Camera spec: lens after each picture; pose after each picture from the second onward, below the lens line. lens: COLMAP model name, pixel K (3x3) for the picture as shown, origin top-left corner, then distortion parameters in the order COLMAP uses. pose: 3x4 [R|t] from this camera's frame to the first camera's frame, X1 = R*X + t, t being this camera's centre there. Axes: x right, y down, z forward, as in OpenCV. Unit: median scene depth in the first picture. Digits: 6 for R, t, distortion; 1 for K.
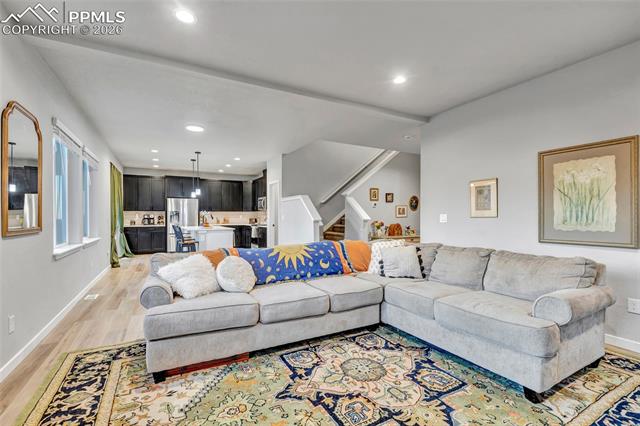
lens RADIAL K [[296.7, 0, 322.3], [0, 296.7, 218.1], [0, 0, 1]] dist [0.001680, 0.000217]
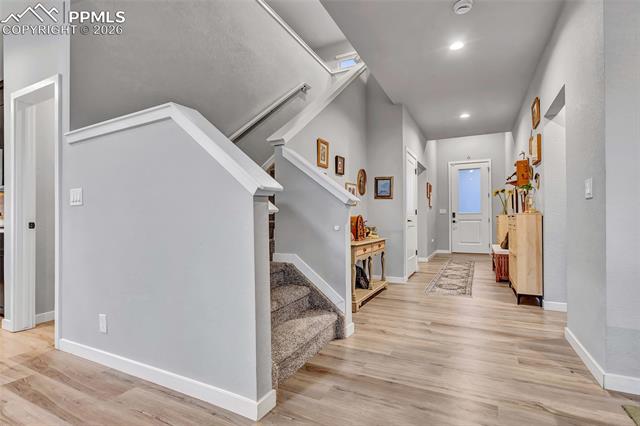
lens RADIAL K [[315.5, 0, 320.9], [0, 315.5, 218.3], [0, 0, 1]] dist [-0.003370, -0.000547]
pose [[0.825884, -0.002566, 0.563834, -0.140155], [0.009678, 0.999907, -0.009626, 0.035575], [-0.563756, 0.013407, 0.825832, 0.766946]]
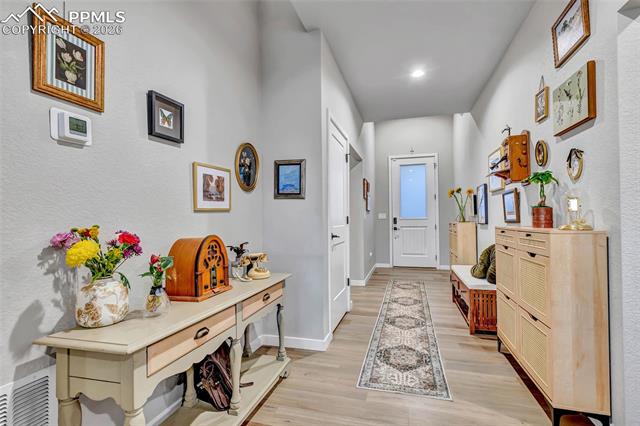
lens RADIAL K [[296.7, 0, 322.3], [0, 296.7, 218.1], [0, 0, 1]] dist [0.001680, 0.000217]
pose [[0.708578, -0.002385, 0.705628, 0.205912], [0.014719, 0.999827, -0.011401, 0.010971], [-0.705479, 0.018464, 0.708490, 1.026102]]
